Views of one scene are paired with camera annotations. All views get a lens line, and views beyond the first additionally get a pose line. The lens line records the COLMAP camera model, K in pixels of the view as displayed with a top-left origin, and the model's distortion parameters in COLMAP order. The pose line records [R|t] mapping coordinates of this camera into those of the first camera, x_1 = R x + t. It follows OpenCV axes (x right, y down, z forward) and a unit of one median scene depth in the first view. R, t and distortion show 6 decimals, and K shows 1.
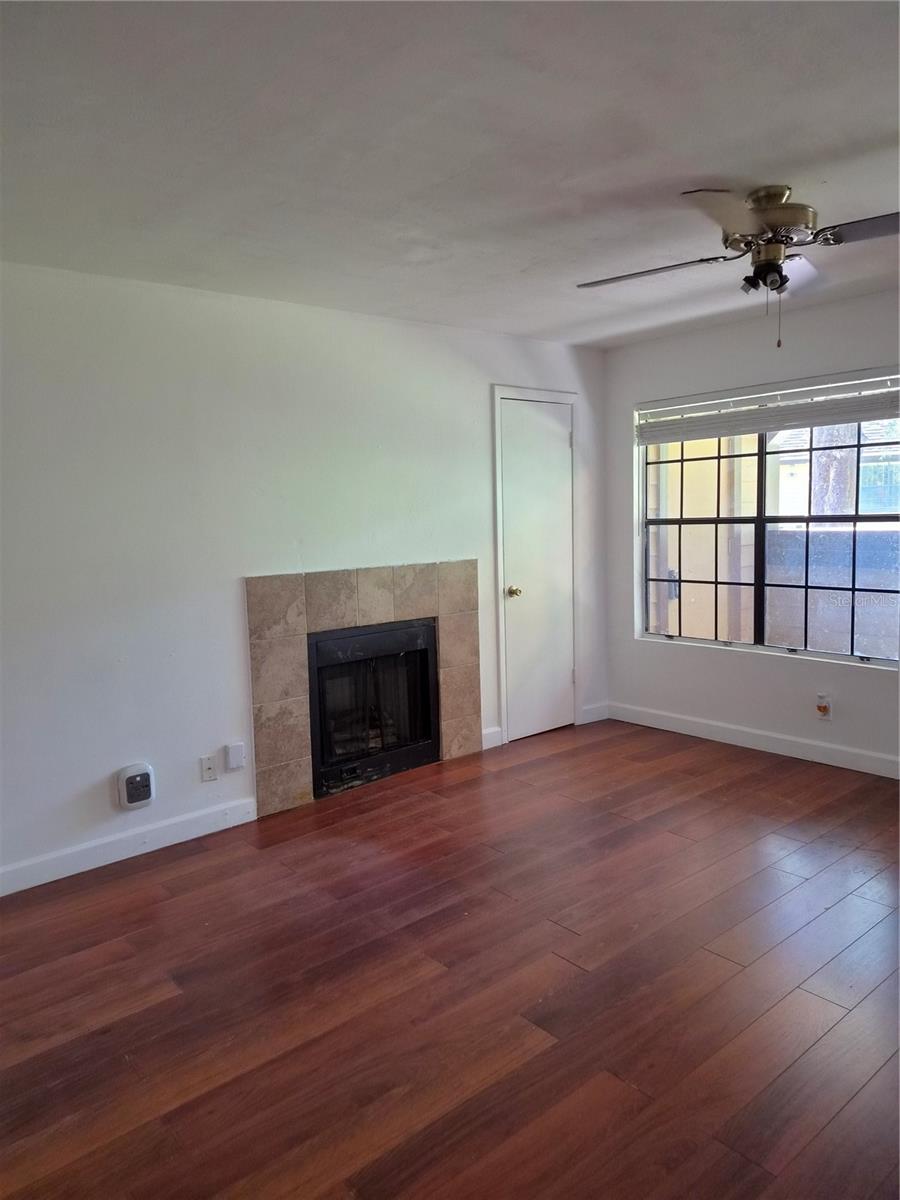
lens RADIAL K [[836.1, 0, 454.2], [0, 836.1, 604.4], [0, 0, 1]] dist [0.101812, -0.119463]
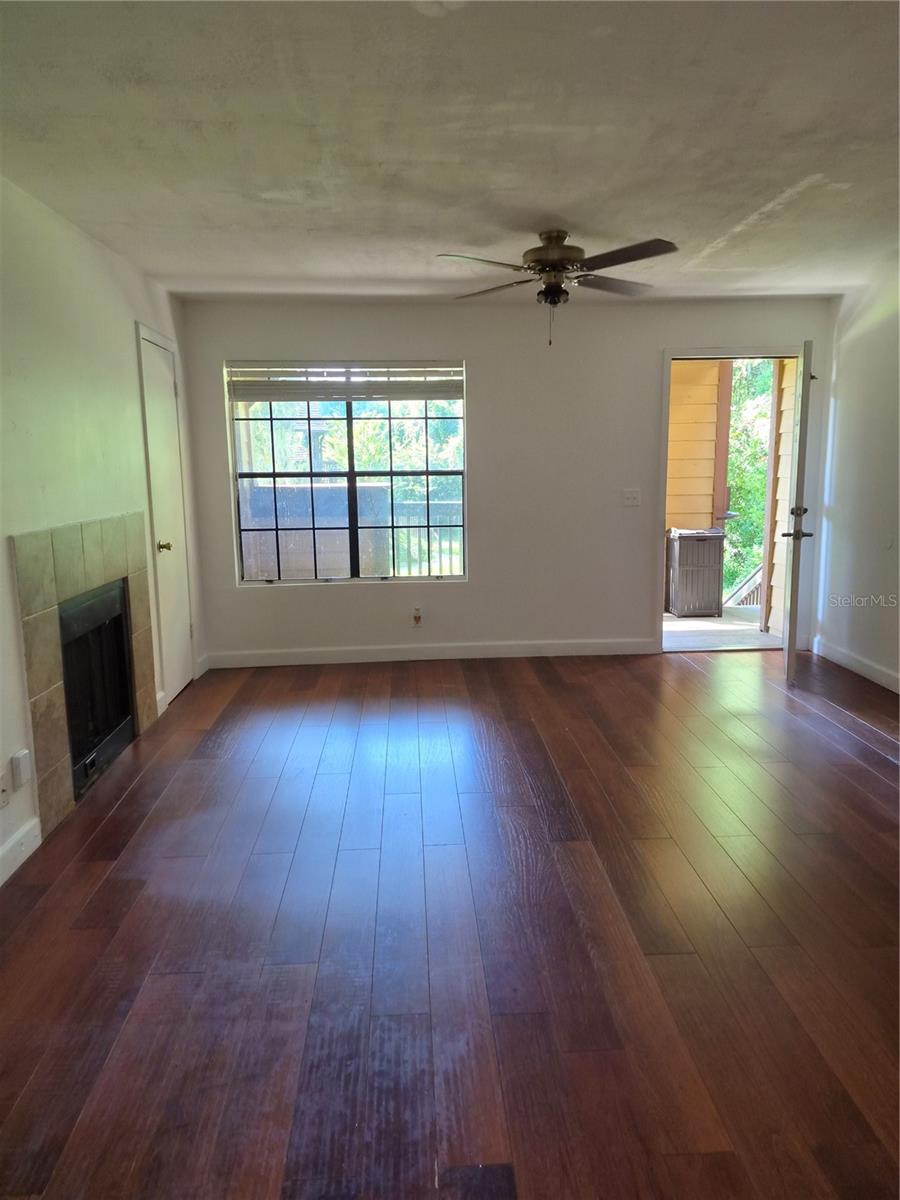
lens RADIAL K [[836.1, 0, 454.2], [0, 836.1, 604.4], [0, 0, 1]] dist [0.101812, -0.119463]
pose [[0.577959, -0.116437, 0.807716, -0.543037], [0.088811, 0.992864, 0.079579, 0.002767], [-0.811219, 0.025741, 0.584176, 0.183340]]
